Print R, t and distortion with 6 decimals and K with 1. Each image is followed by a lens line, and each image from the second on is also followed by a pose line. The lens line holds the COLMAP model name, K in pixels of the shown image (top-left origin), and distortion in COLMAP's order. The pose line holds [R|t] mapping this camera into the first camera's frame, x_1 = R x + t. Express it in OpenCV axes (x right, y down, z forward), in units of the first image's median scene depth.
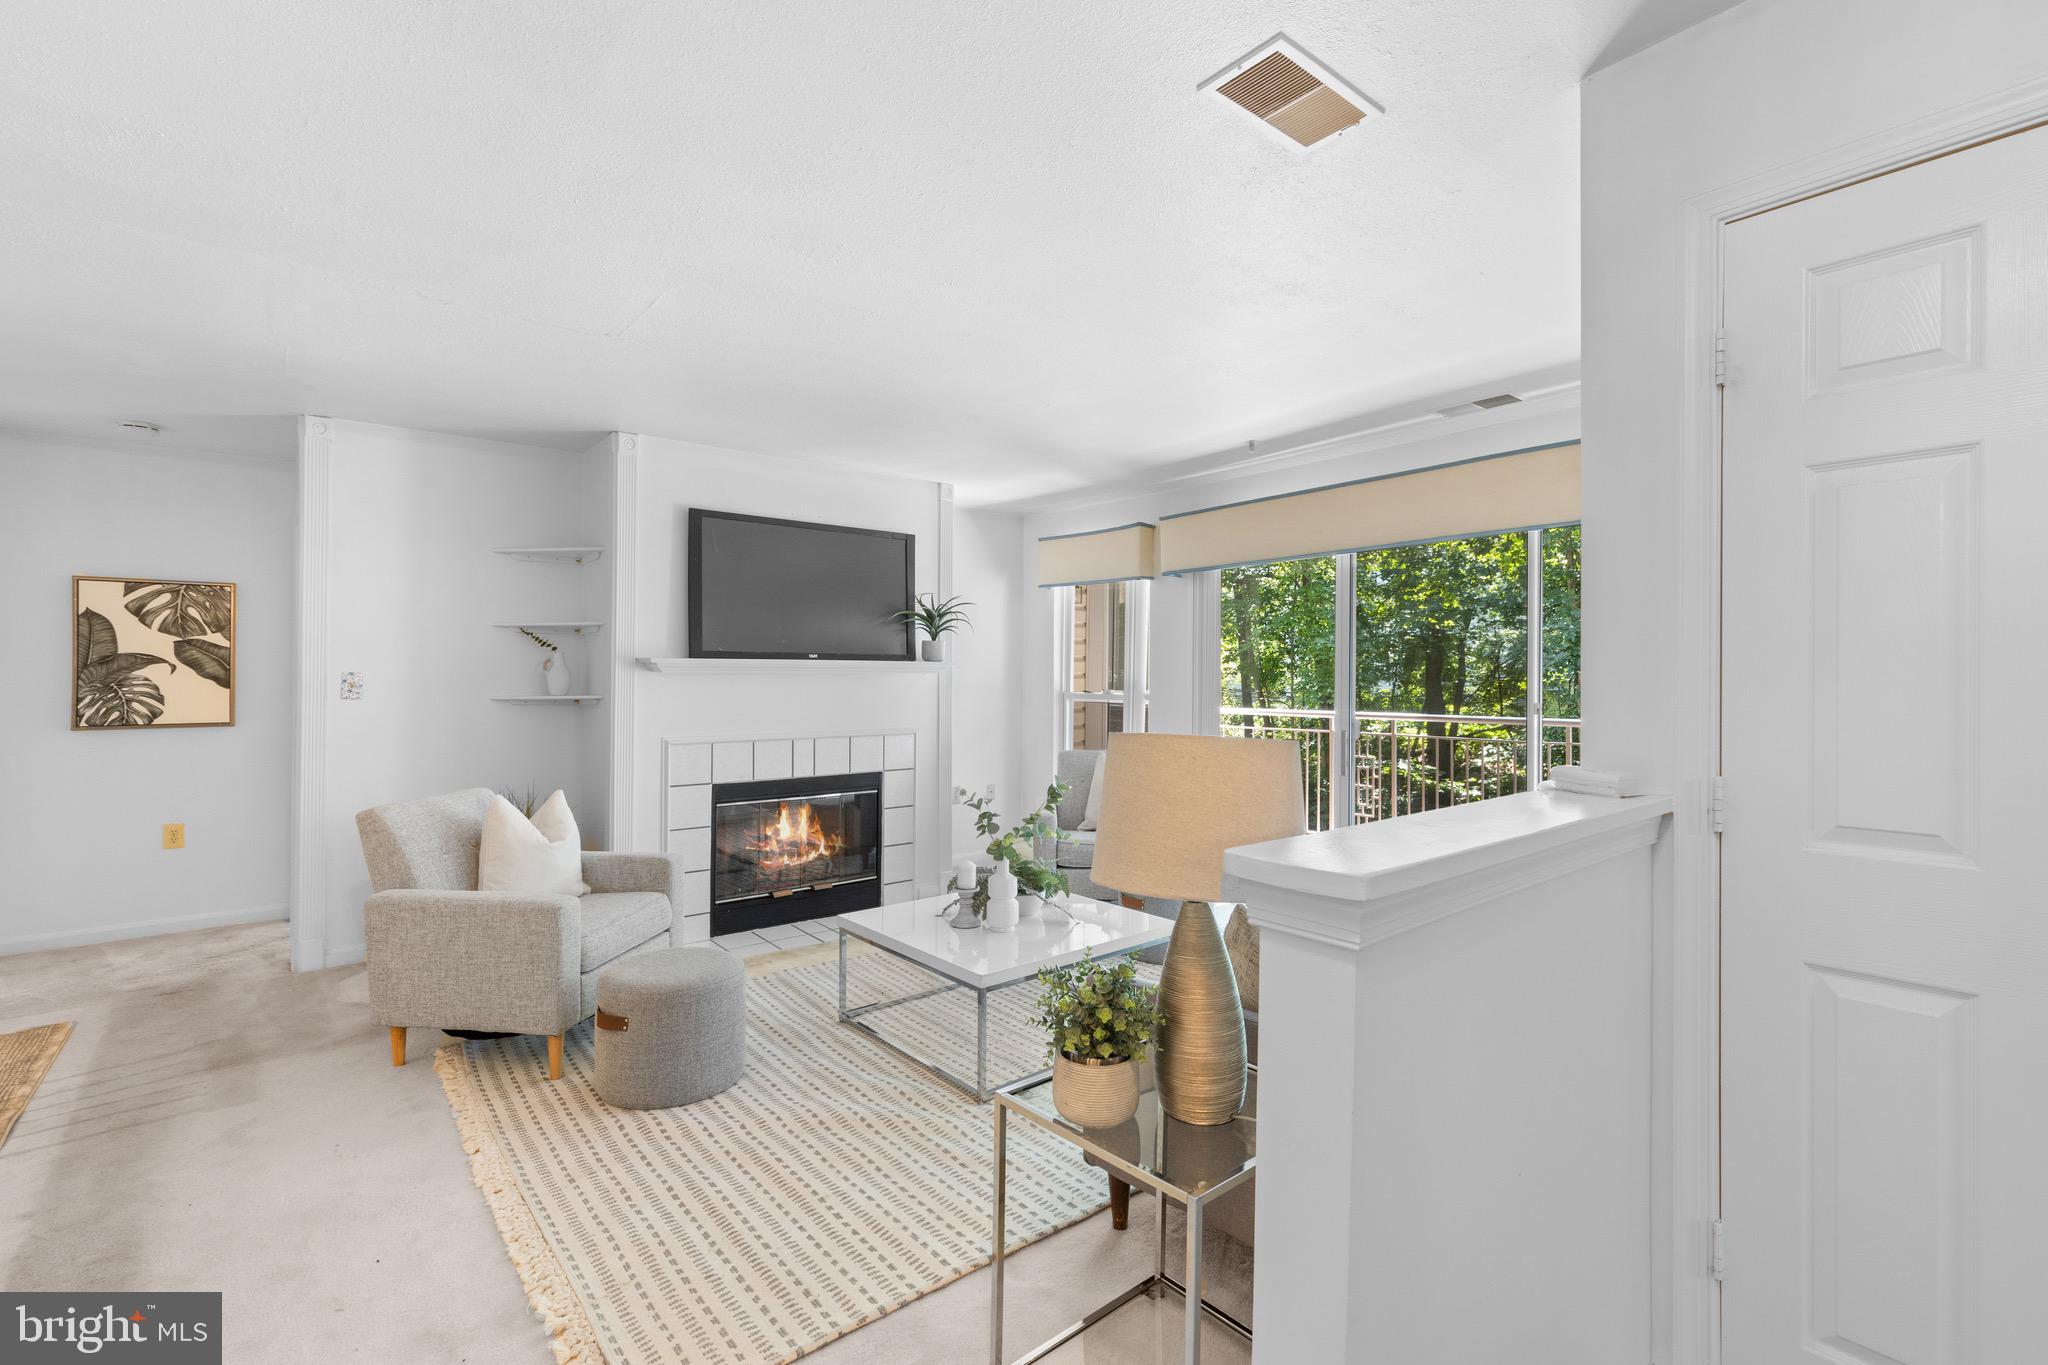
lens RADIAL K [[920.6, 0, 1043.2], [0, 920.6, 675.4], [0, 0, 1]] dist [0.004288, -0.000767]
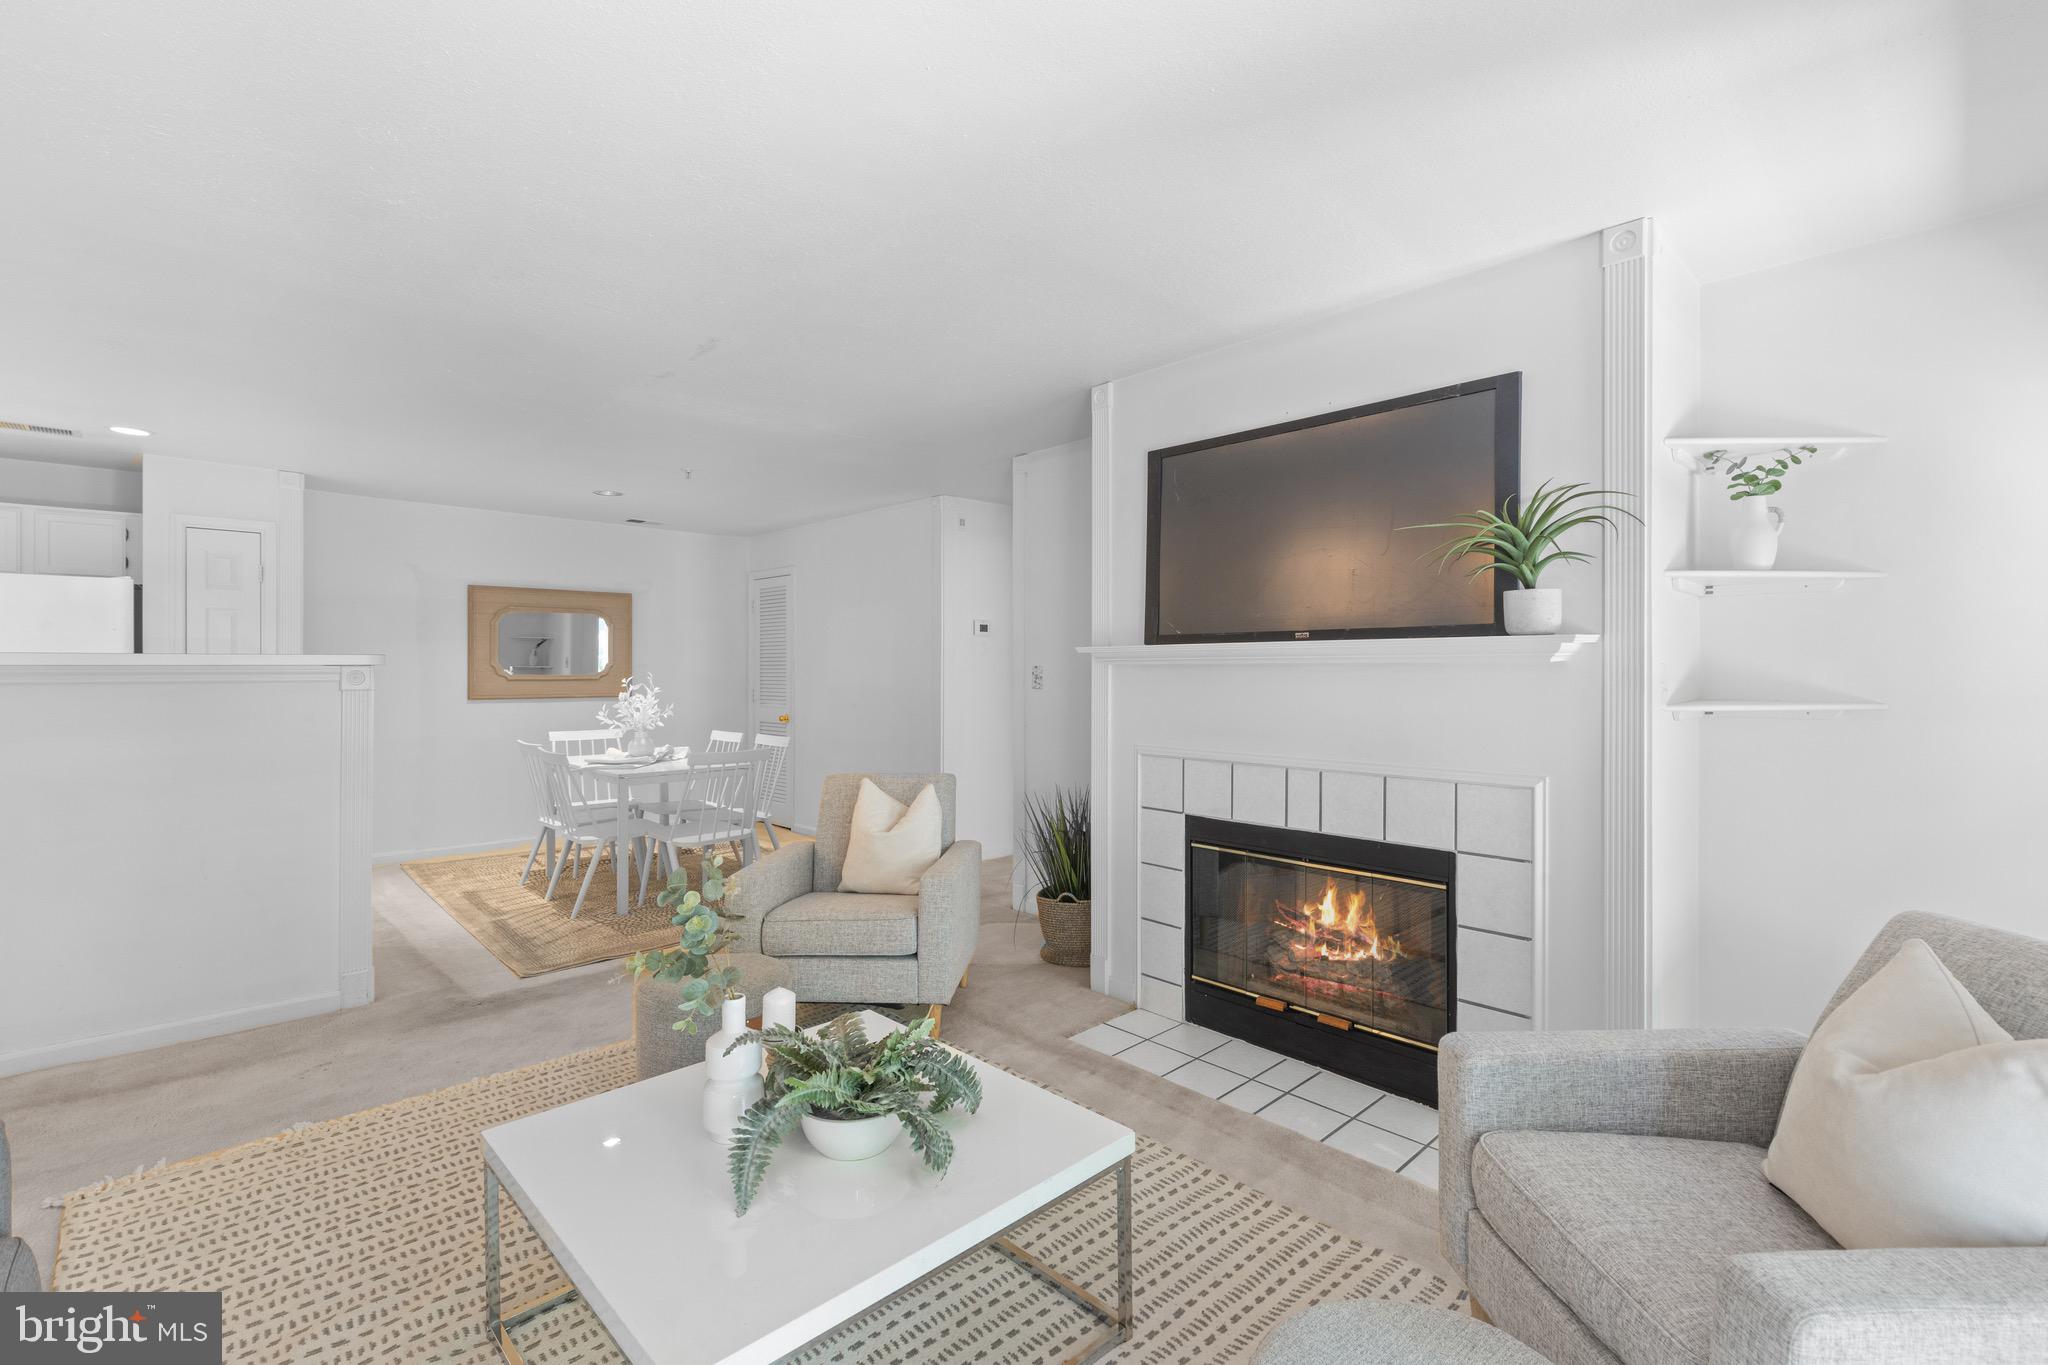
lens RADIAL K [[920.6, 0, 1039.3], [0, 920.6, 677.3], [0, 0, 1]] dist [0.004288, -0.000767]
pose [[0.068343, 0.009165, -0.997620, 0.374030], [0.003989, 0.999947, 0.009460, 0.000500], [0.997654, -0.004626, 0.068303, 0.842341]]
